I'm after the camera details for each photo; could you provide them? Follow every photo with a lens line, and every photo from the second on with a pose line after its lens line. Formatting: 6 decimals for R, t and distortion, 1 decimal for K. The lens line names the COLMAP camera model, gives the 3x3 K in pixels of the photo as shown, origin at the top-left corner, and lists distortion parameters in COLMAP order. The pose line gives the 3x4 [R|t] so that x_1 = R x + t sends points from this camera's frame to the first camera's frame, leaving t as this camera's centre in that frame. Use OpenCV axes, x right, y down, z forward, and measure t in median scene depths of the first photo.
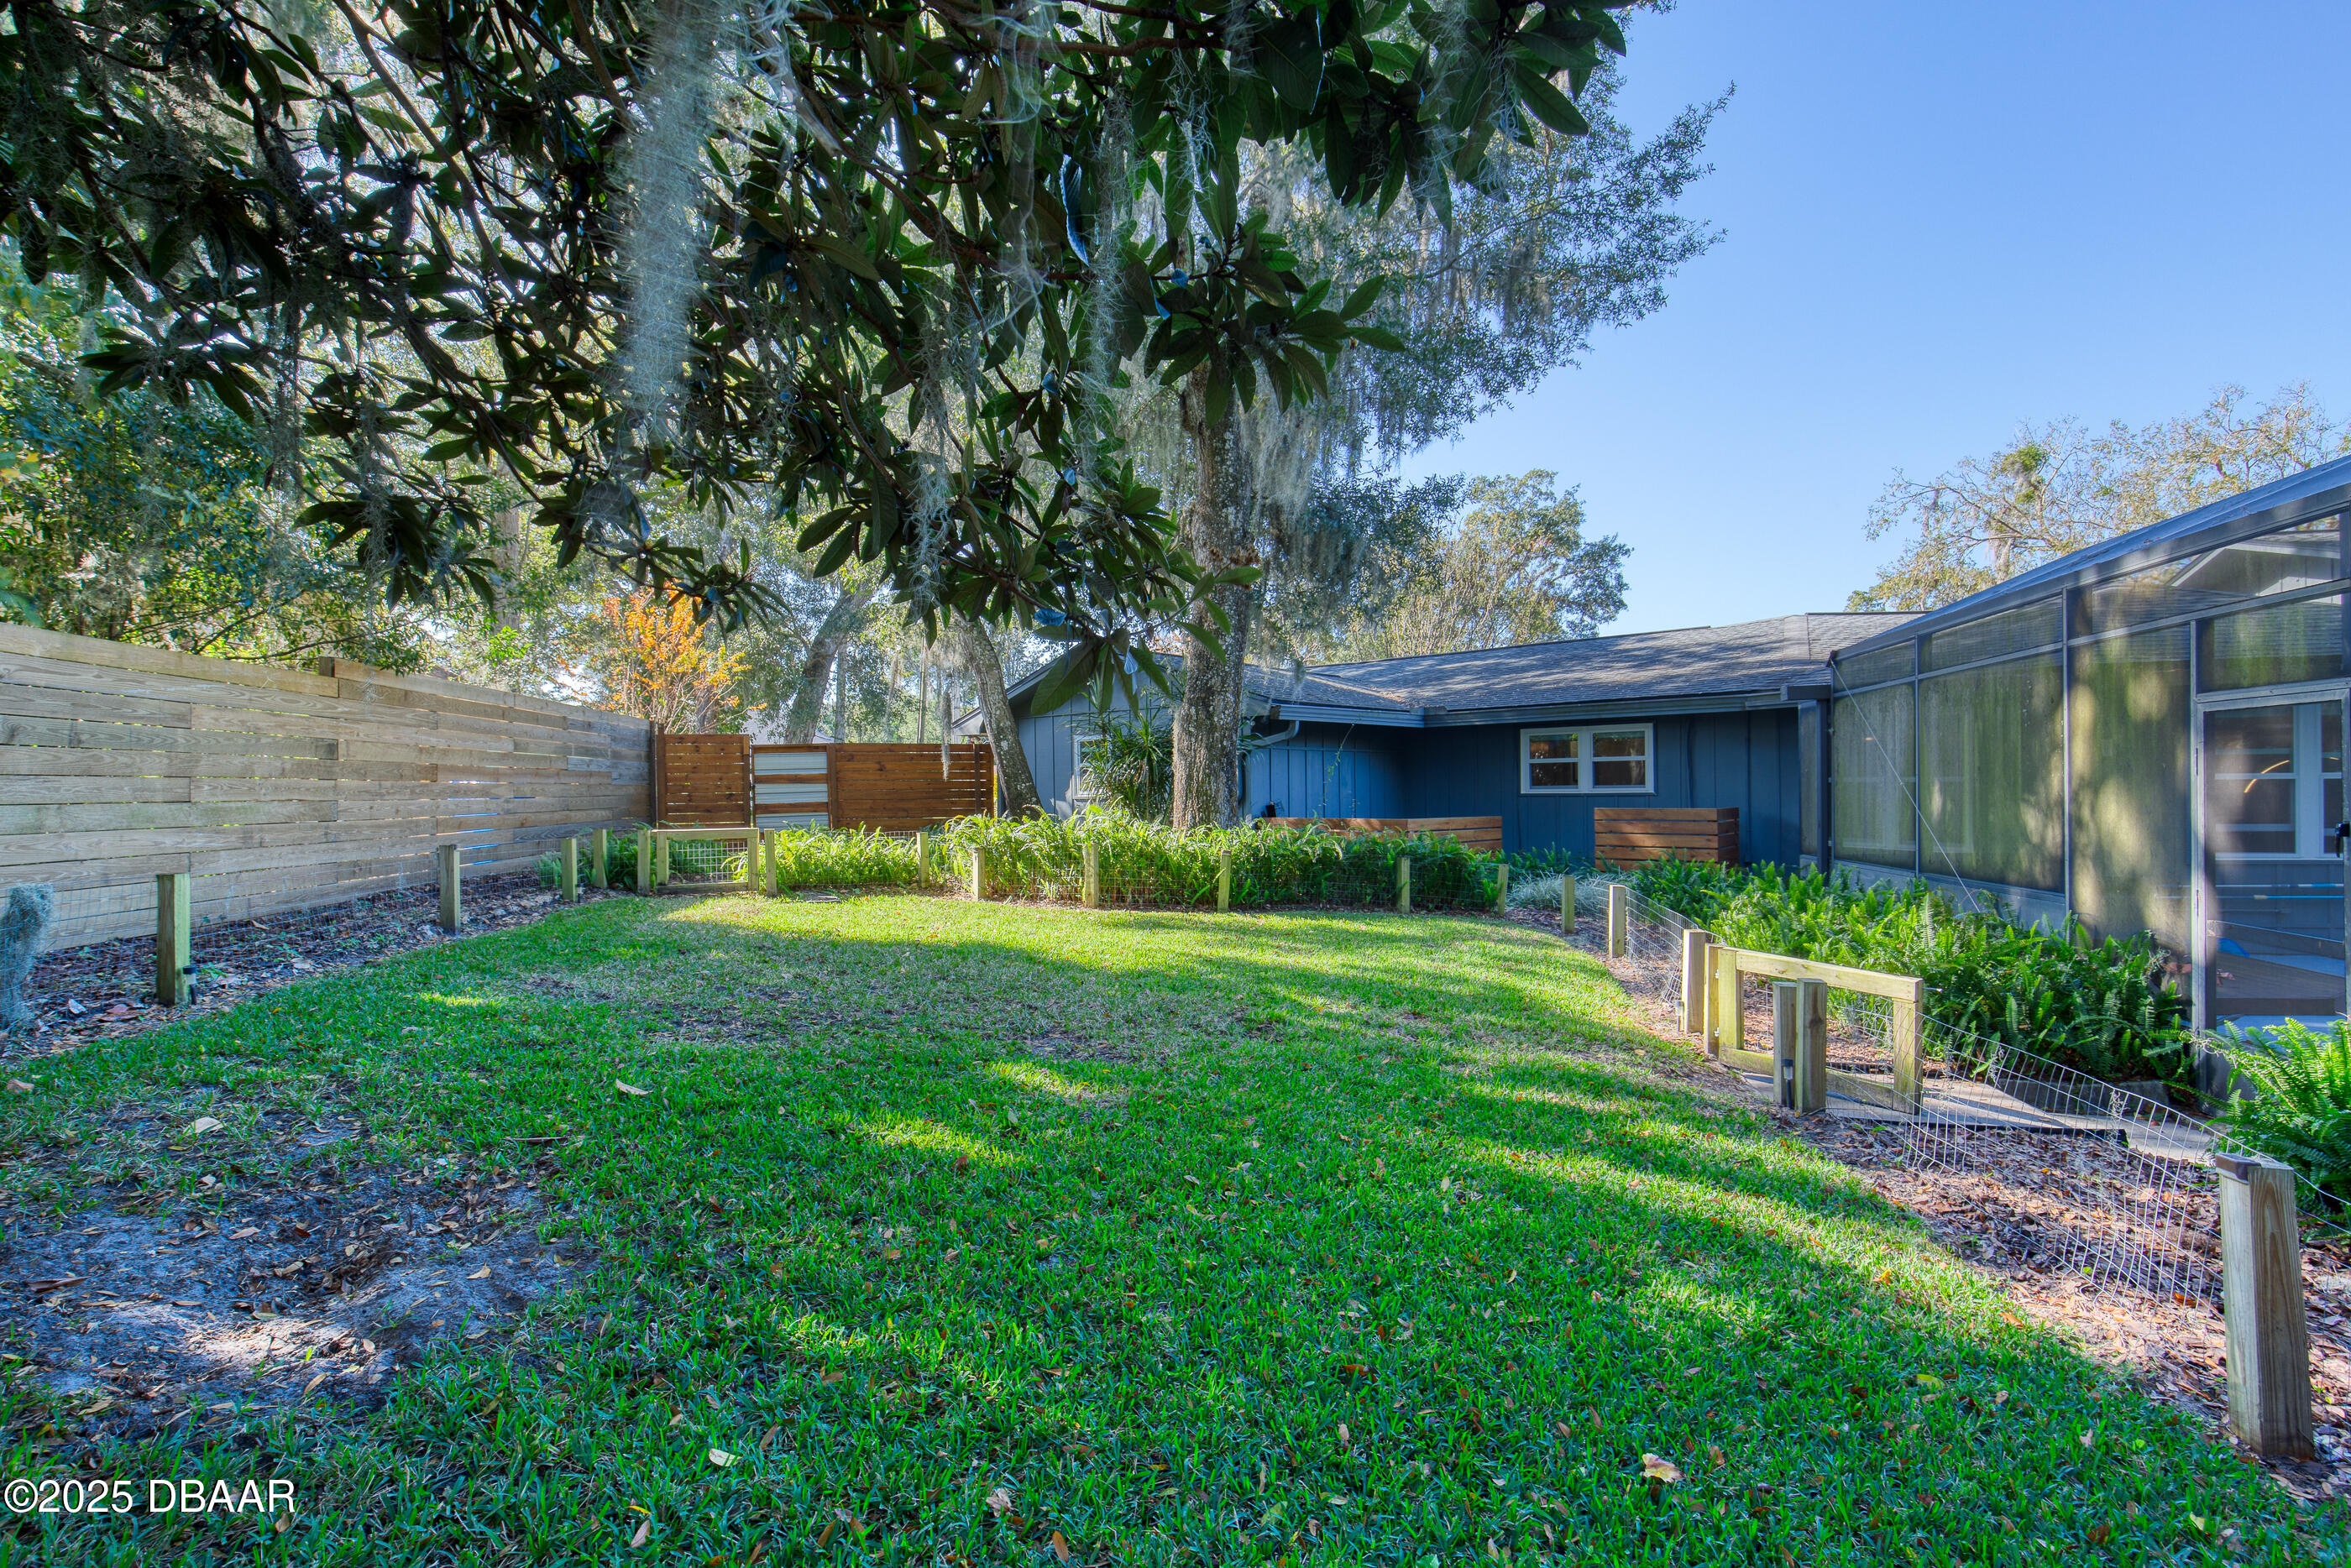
lens RADIAL K [[1098.7, 0, 1175.8], [0, 1098.7, 779.8], [0, 0, 1]] dist [0.000315, 0.000674]
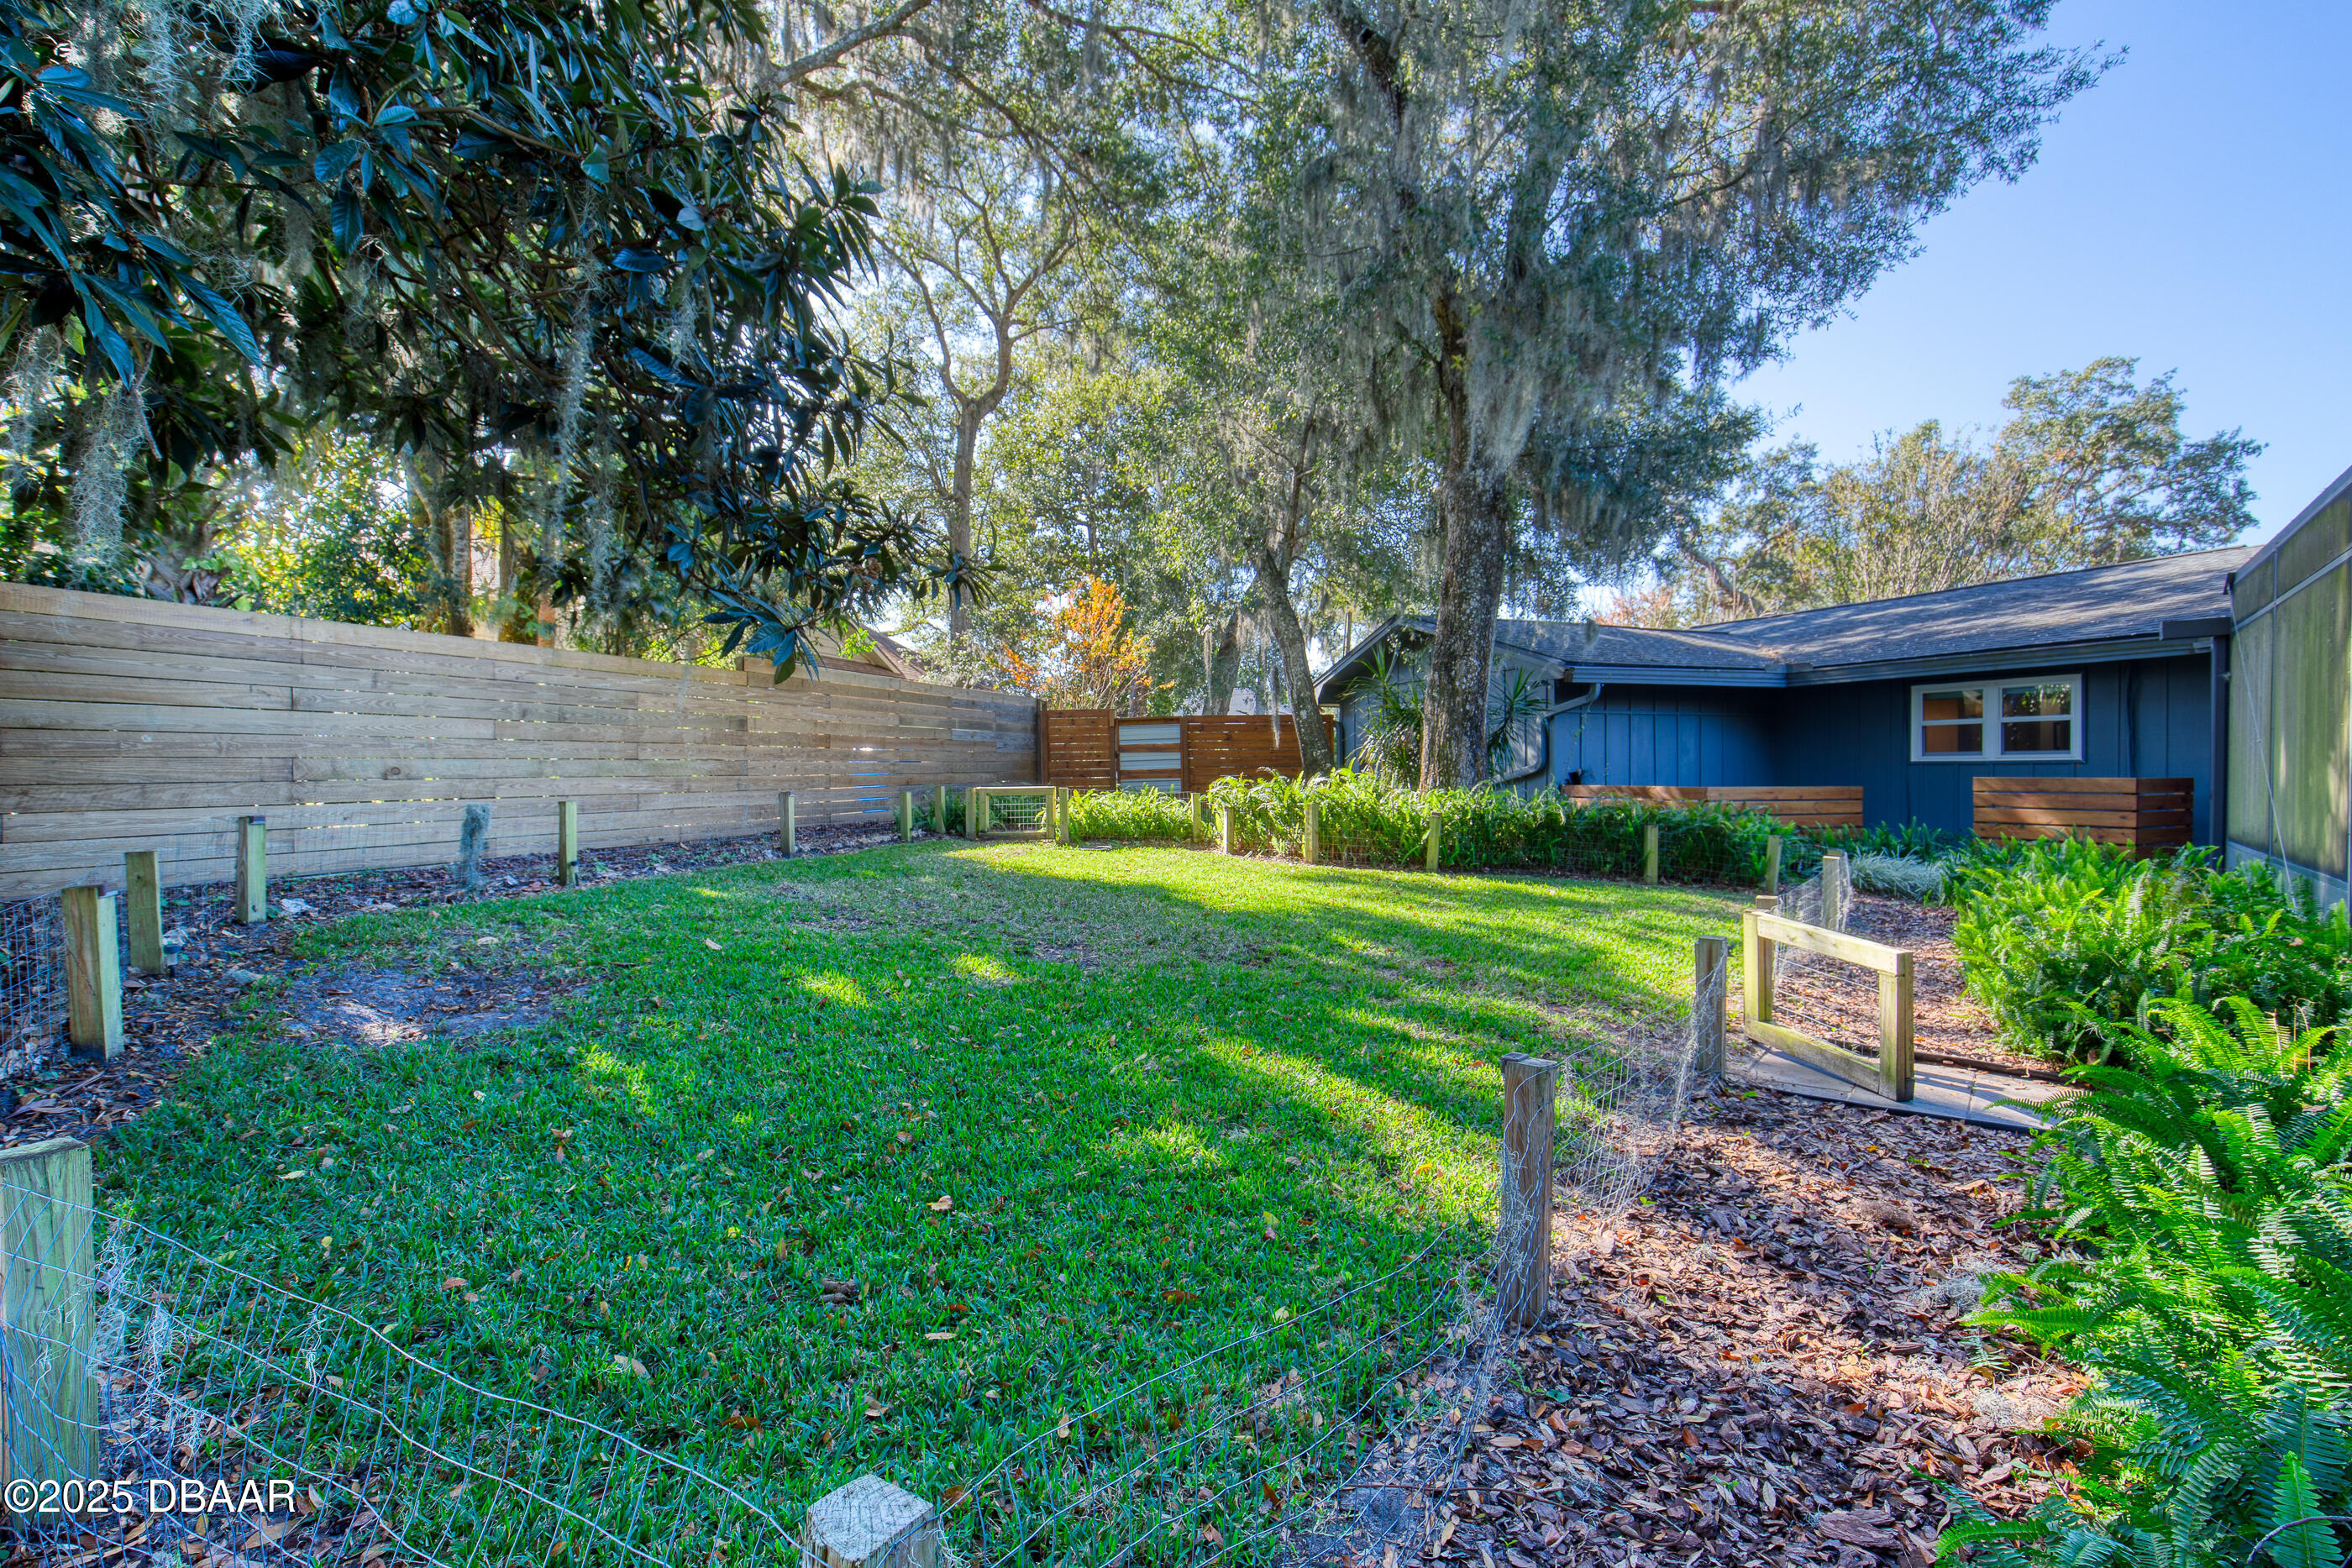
lens RADIAL K [[1099.2, 0, 1176.3], [0, 1099.2, 779.8], [0, 0, 1]] dist [0.000315, 0.000674]
pose [[0.910305, 0.007913, -0.413863, 0.204715], [0.001637, 0.999741, 0.022715, 0.008732], [0.413935, -0.021356, 0.910056, -0.020722]]
